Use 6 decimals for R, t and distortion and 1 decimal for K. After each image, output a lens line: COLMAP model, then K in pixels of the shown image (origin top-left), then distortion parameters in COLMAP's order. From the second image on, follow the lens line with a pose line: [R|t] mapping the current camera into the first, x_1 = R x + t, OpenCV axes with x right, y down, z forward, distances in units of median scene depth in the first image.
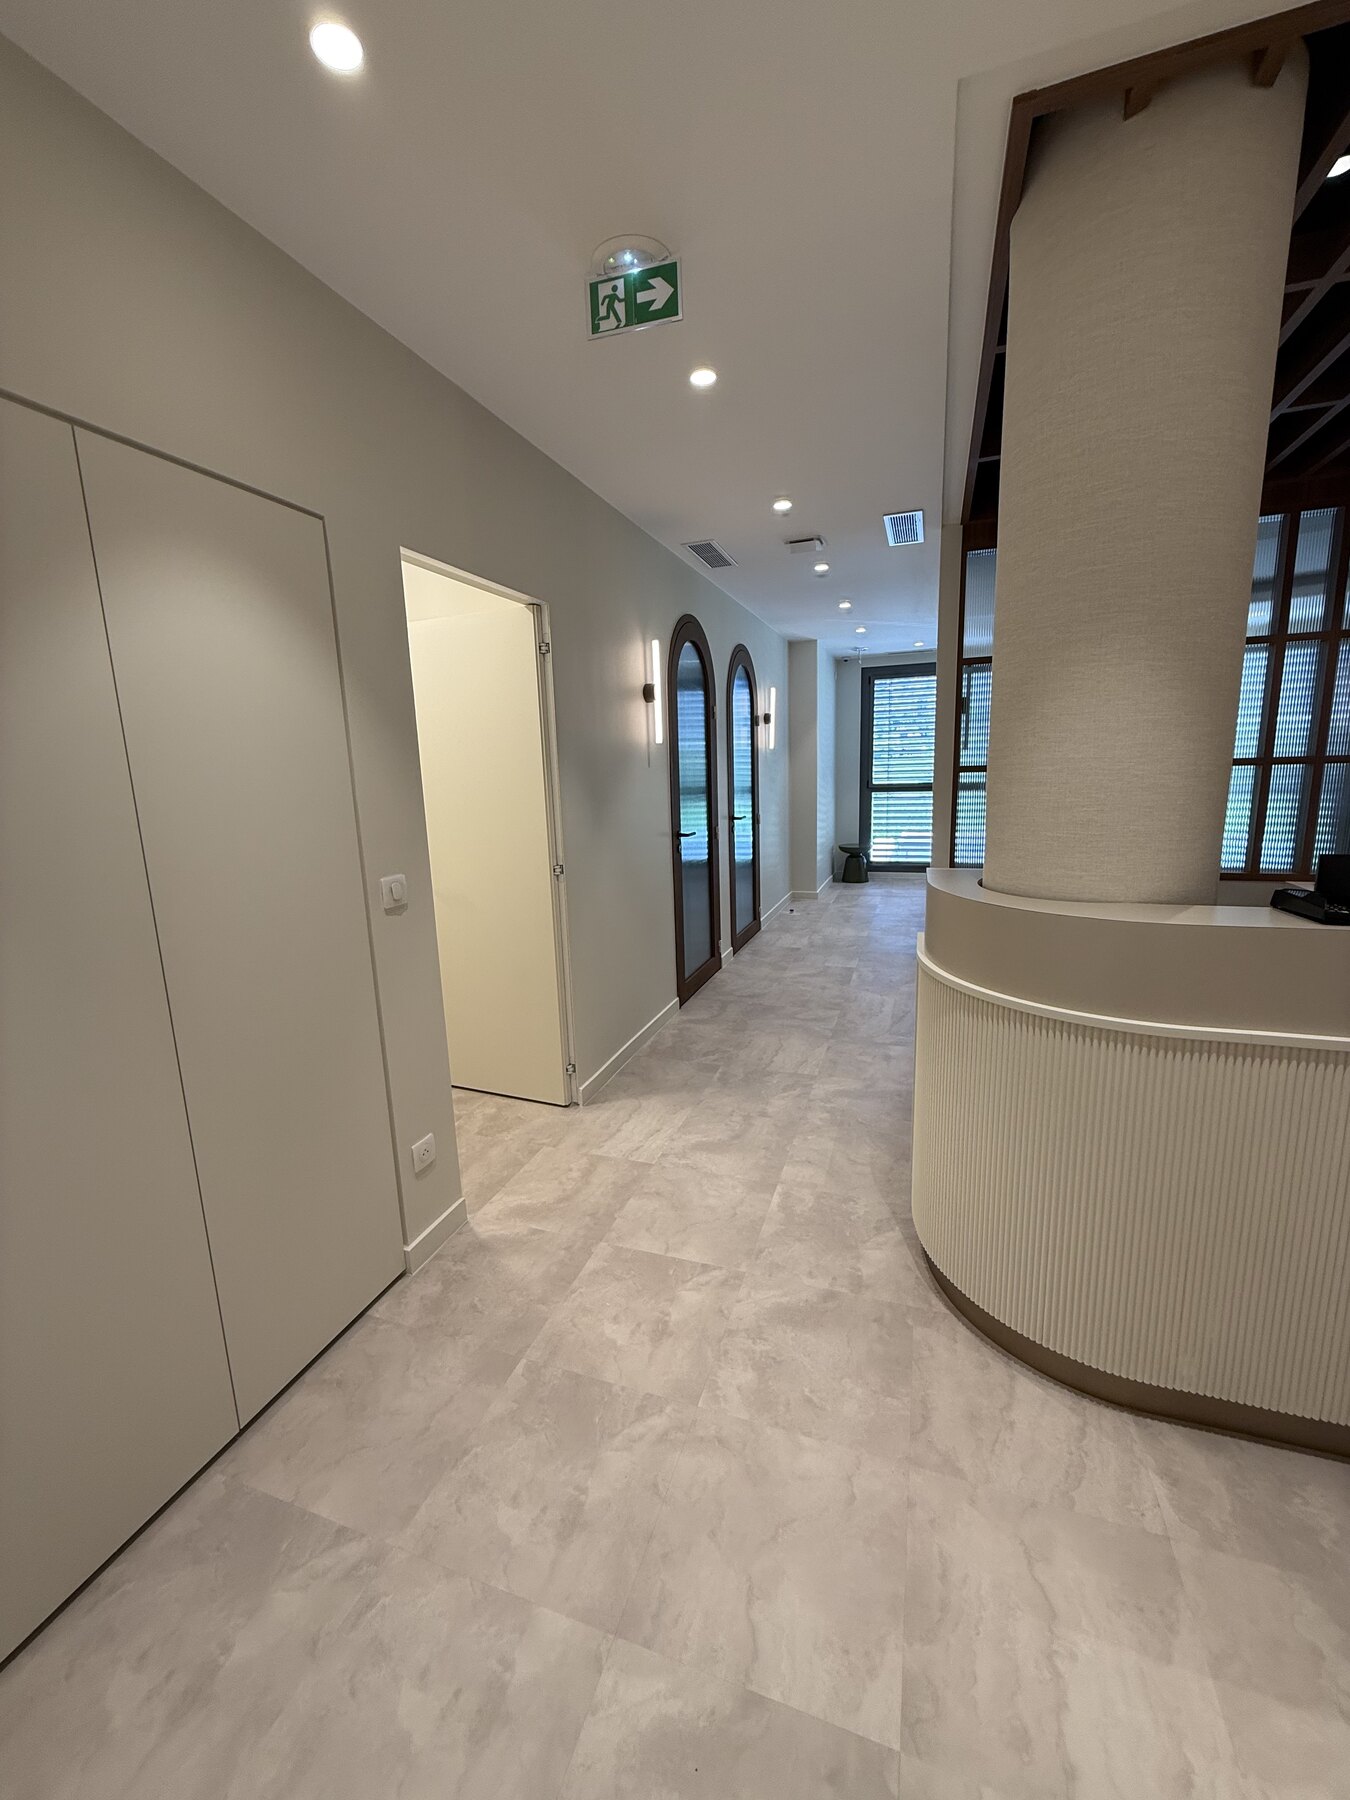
lens RADIAL K [[719.4, 0, 670.8], [0, 719.4, 895.4], [0, 0, 1]] dist [0.002587, -0.000217]
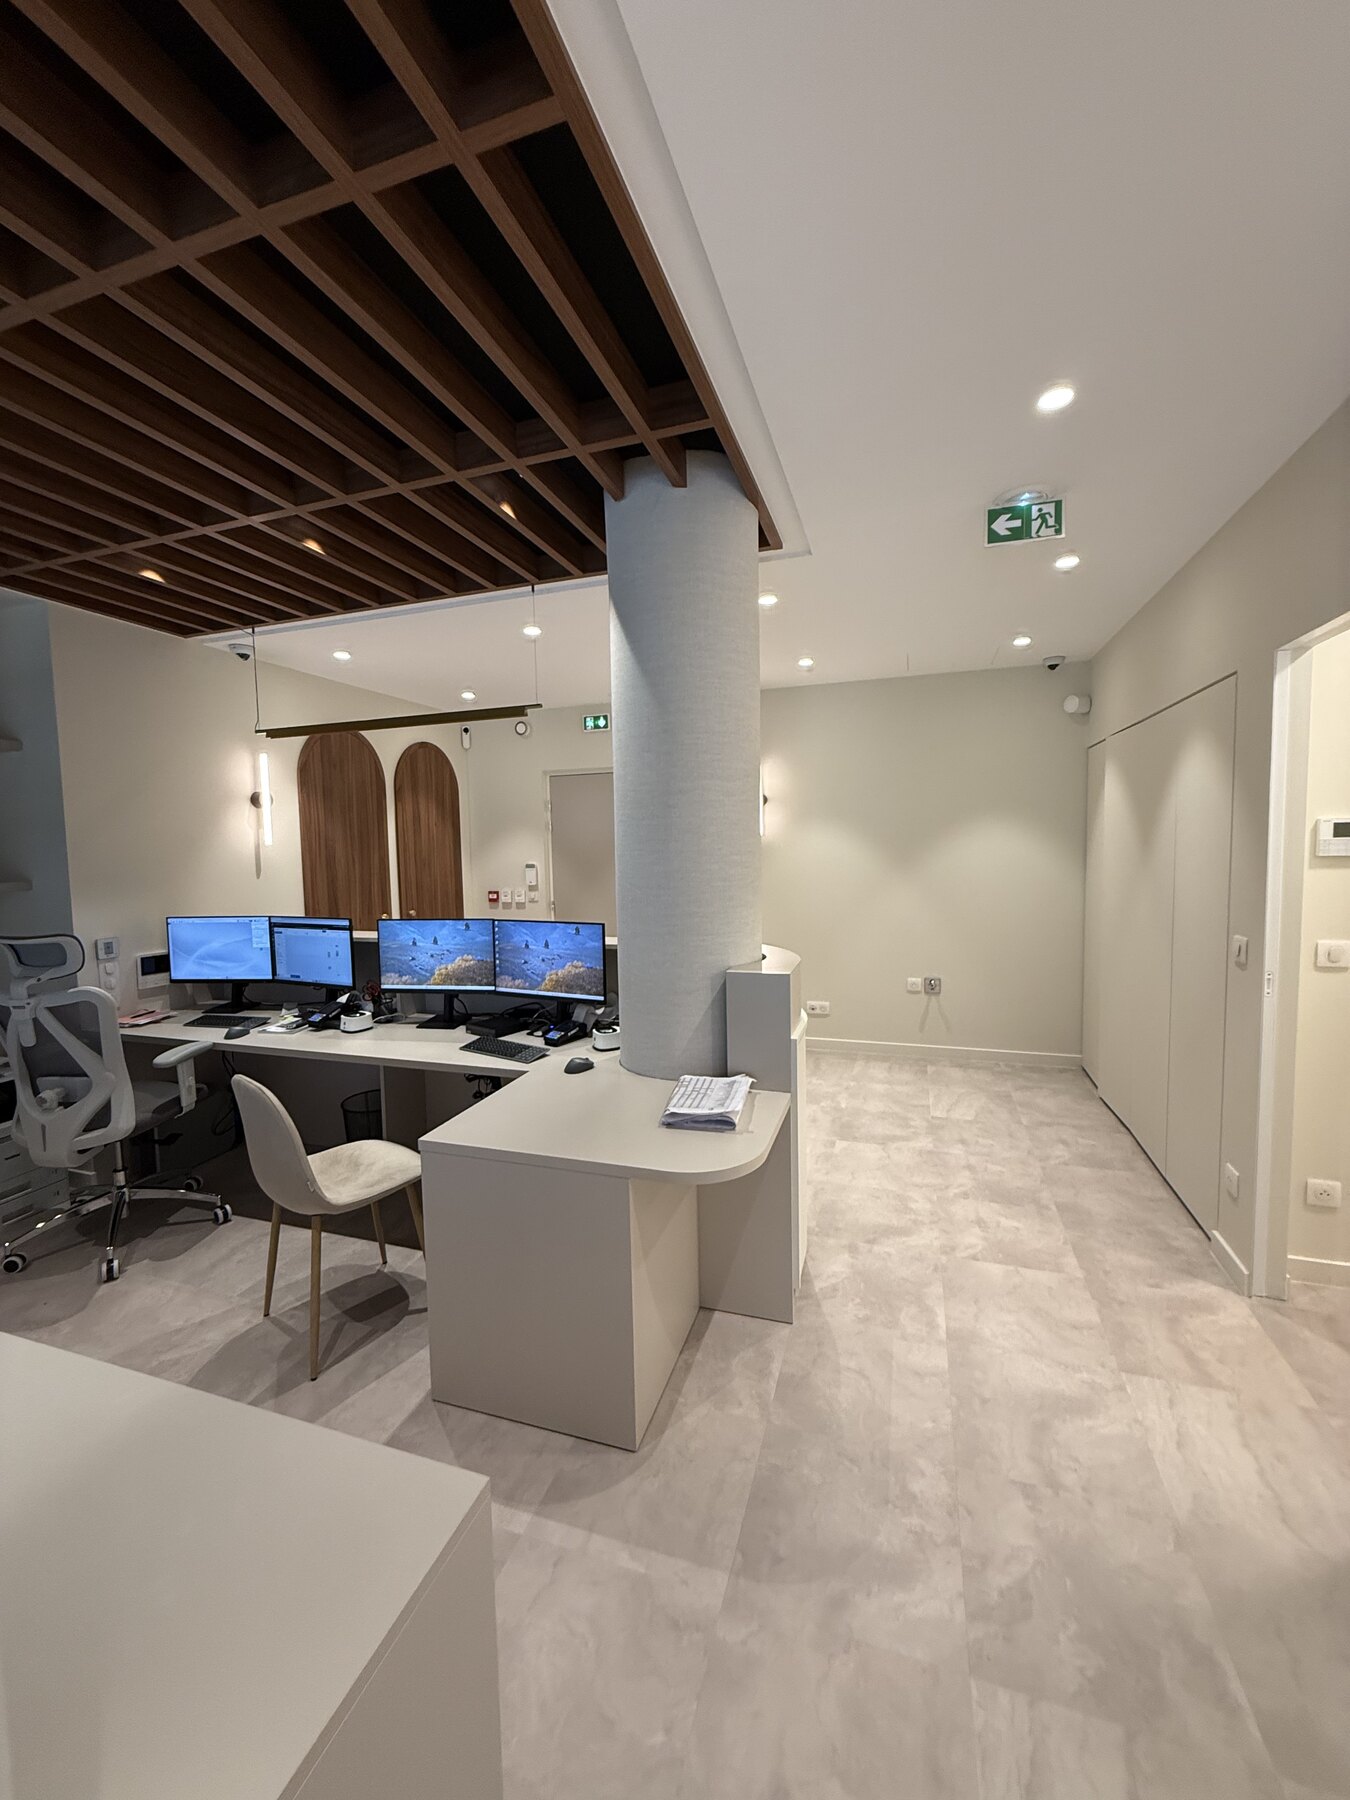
lens RADIAL K [[719.4, 0, 678.5], [0, 719.4, 897.7], [0, 0, 1]] dist [0.002587, -0.000217]
pose [[-0.998218, 0.053867, -0.025690, 0.467220], [0.045687, 0.966705, 0.251782, -0.350725], [0.038397, 0.250160, -0.967443, 1.705607]]
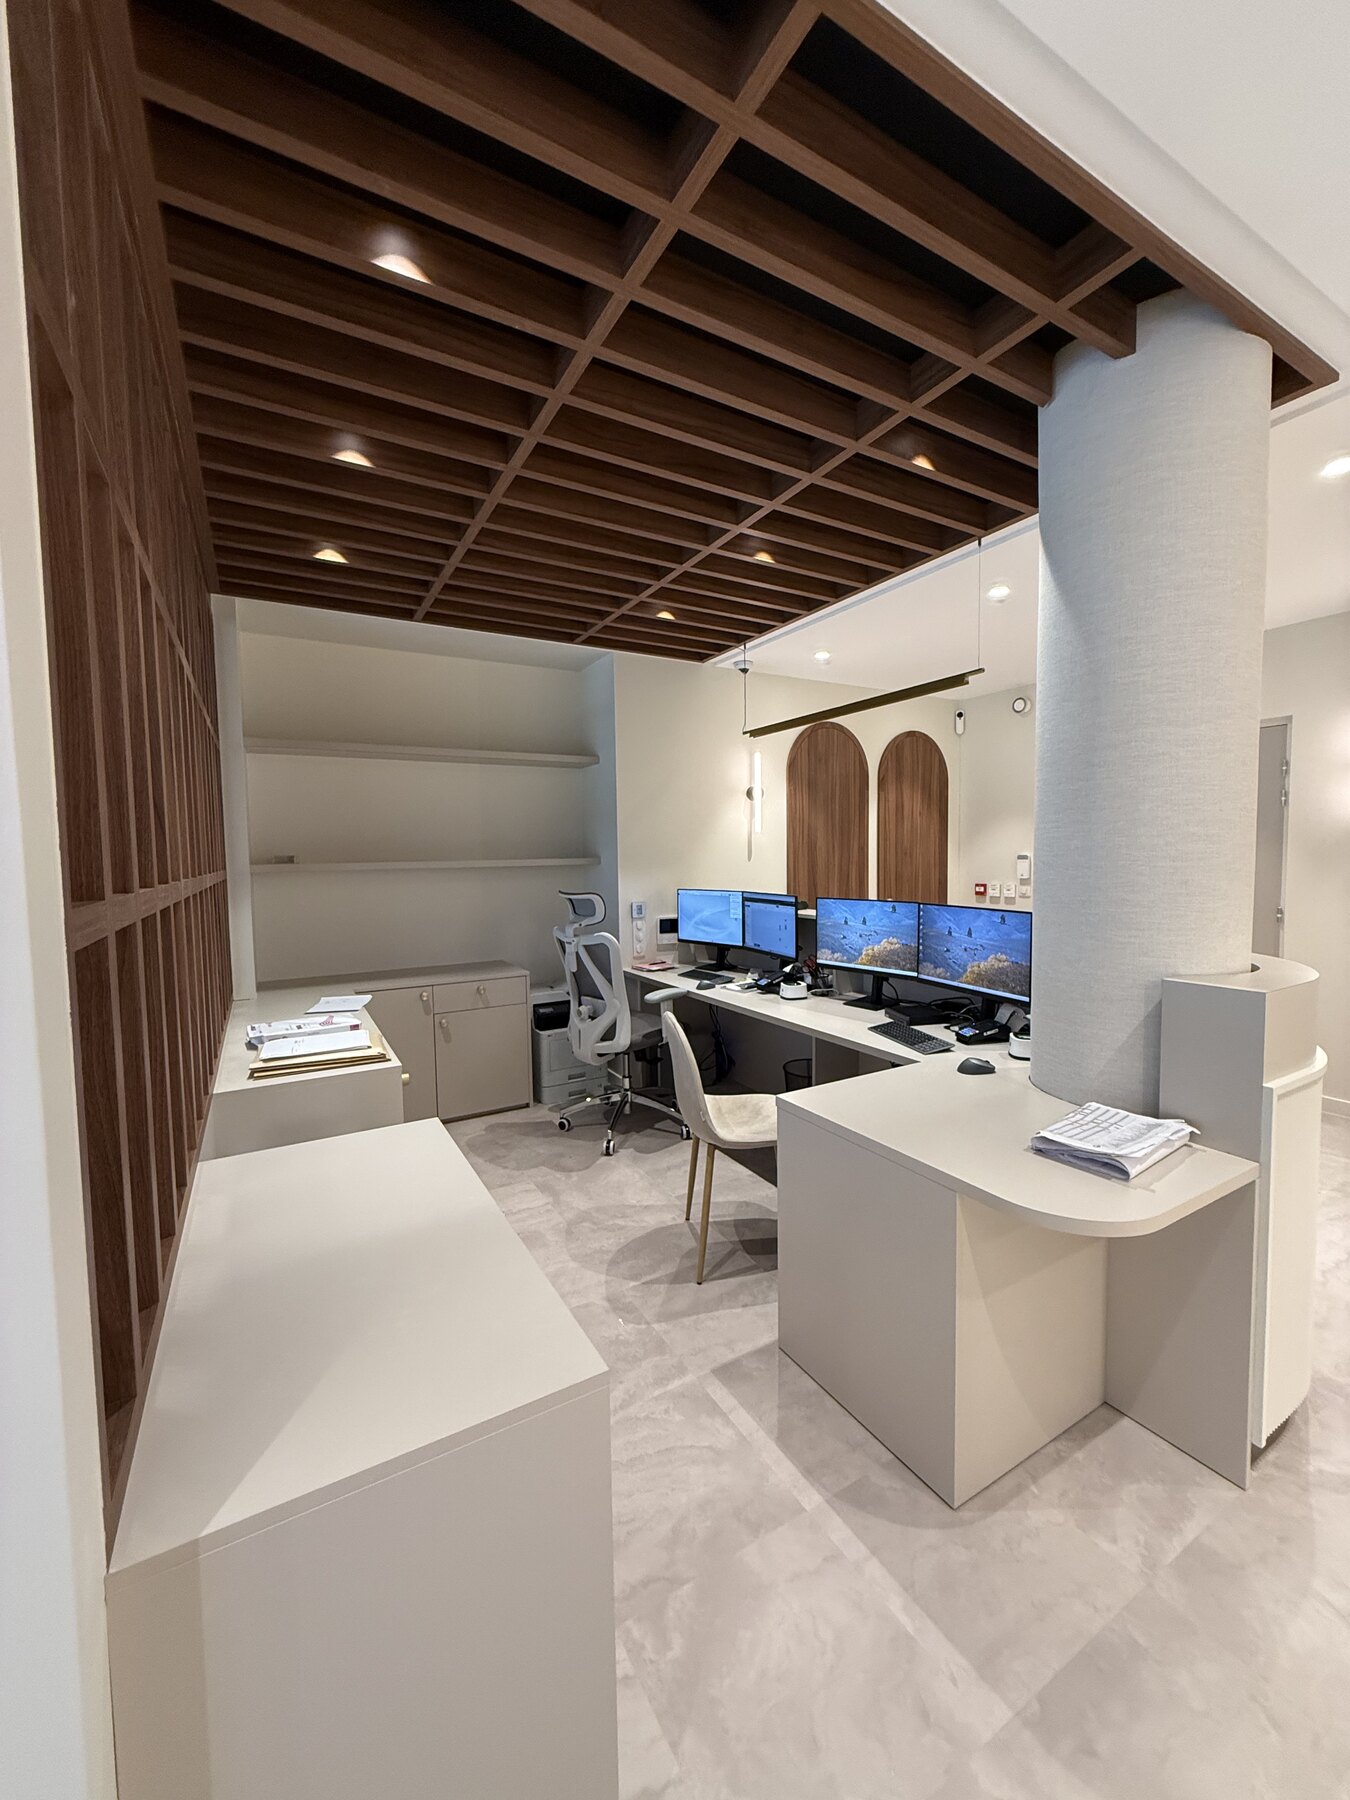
lens RADIAL K [[719.4, 0, 676.6], [0, 719.4, 898.2], [0, 0, 1]] dist [0.002587, -0.000217]
pose [[-0.764081, 0.002754, 0.645114, 0.301163], [0.152510, 0.972417, 0.176483, -0.296173], [-0.626834, 0.233233, -0.743426, 1.635912]]
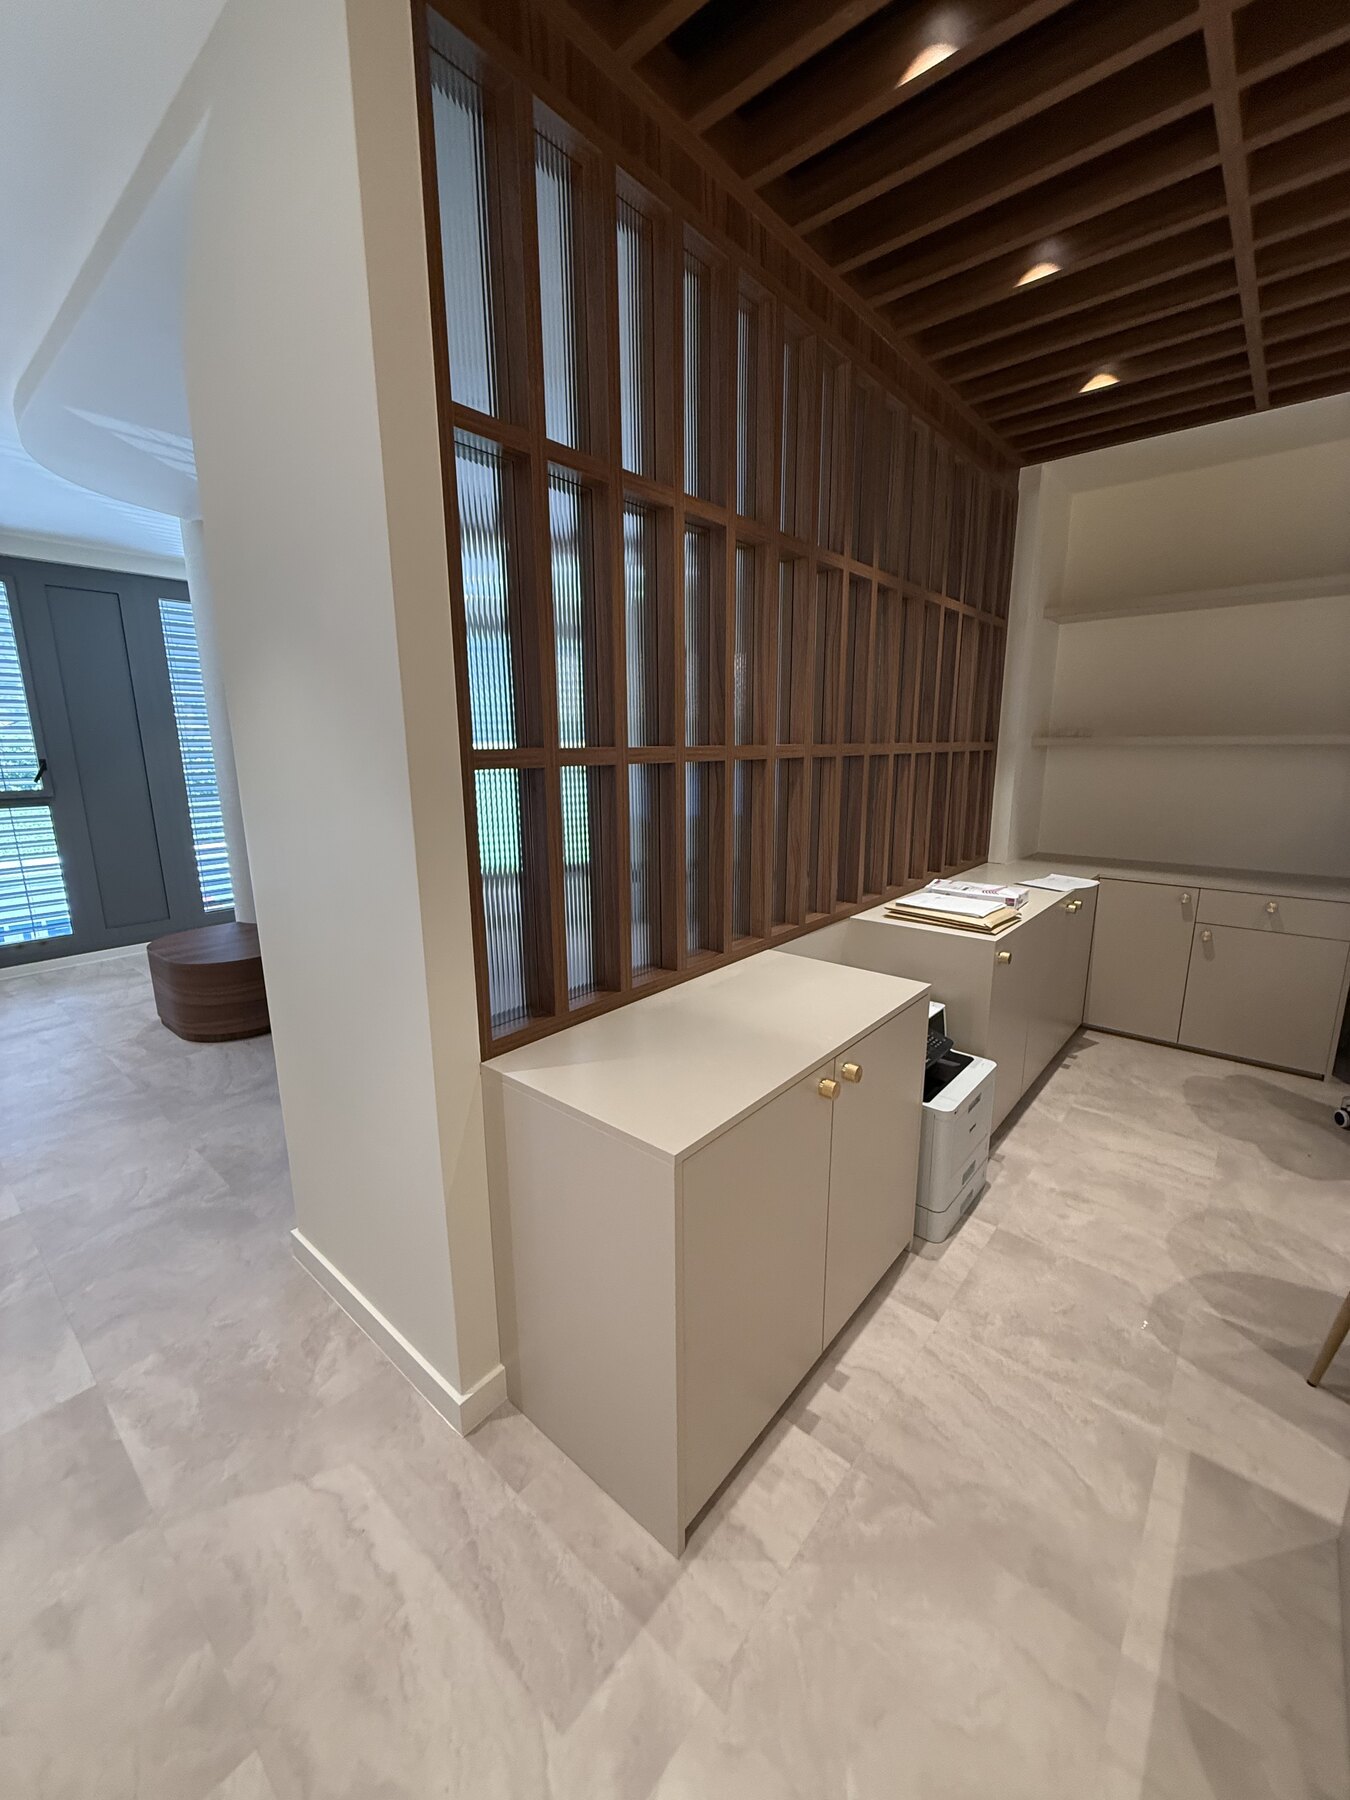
lens RADIAL K [[719.4, 0, 675.6], [0, 719.4, 899.8], [0, 0, 1]] dist [0.002587, -0.000217]
pose [[0.352671, -0.172099, 0.919785, 0.186315], [0.160665, 0.979482, 0.121666, -0.212844], [-0.921851, 0.104870, 0.373086, 1.263497]]
